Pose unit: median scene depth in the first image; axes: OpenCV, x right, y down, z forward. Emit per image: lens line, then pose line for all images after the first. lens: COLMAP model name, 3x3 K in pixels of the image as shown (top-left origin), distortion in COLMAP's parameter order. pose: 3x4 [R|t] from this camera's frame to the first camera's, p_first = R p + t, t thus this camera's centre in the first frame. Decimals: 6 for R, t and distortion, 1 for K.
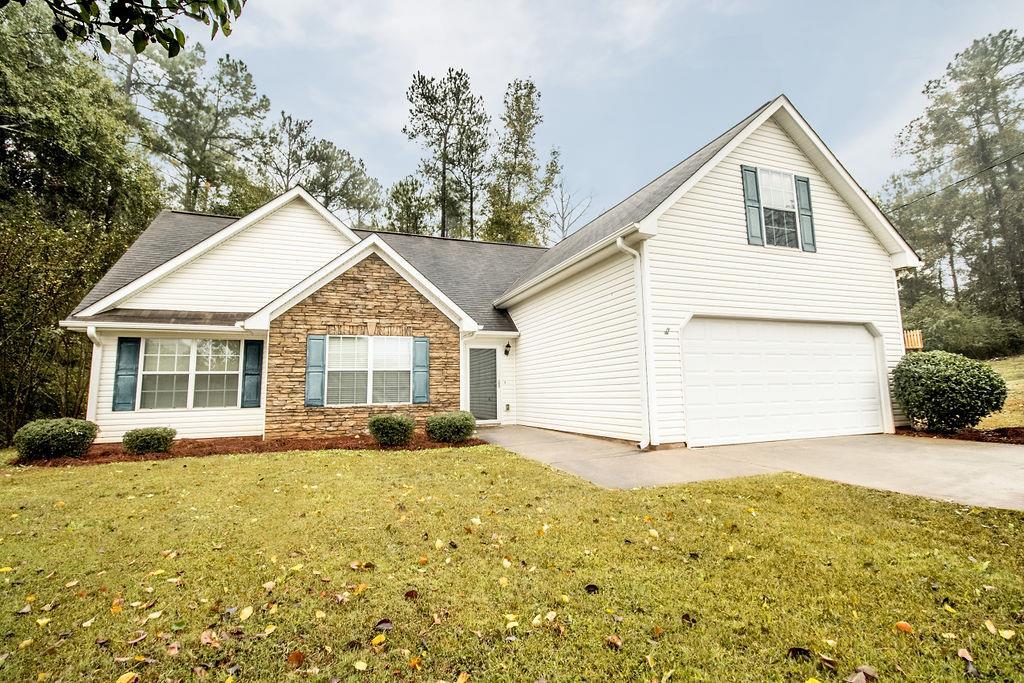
lens RADIAL K [[416.9, 0, 510.1], [0, 416.9, 337.0], [0, 0, 1]] dist [-0.001098, -0.000316]
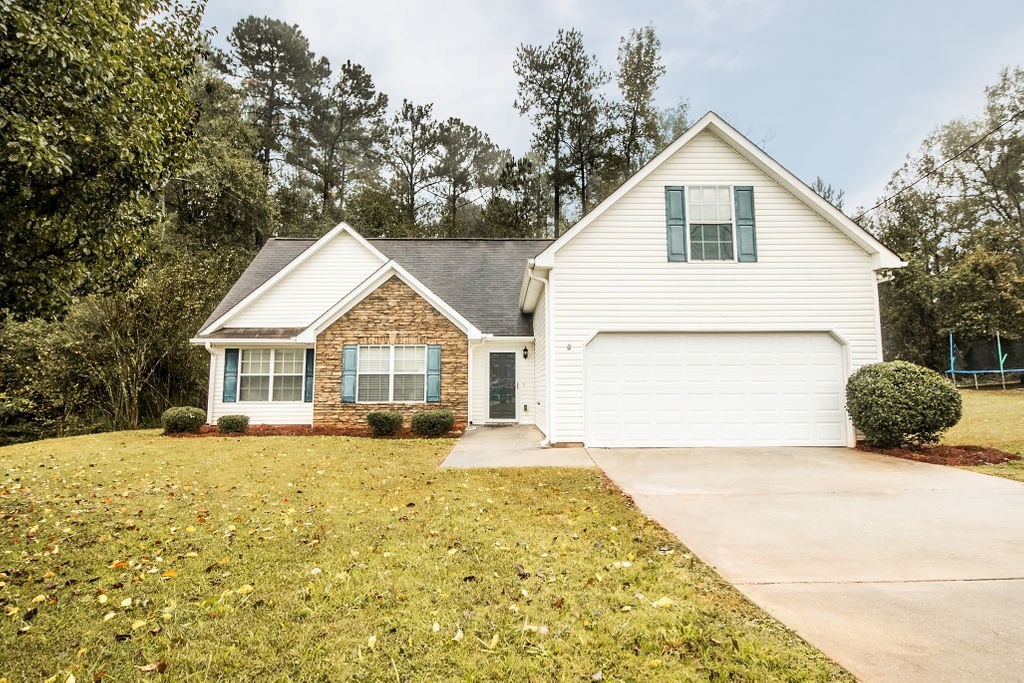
lens RADIAL K [[475.6, 0, 507.5], [0, 475.6, 329.3], [0, 0, 1]] dist [0.000171, -0.011342]
pose [[0.954235, -0.019711, -0.298408, 0.417025], [0.022460, 0.999731, 0.005784, -0.051472], [0.298214, -0.012221, 0.954421, -0.219413]]
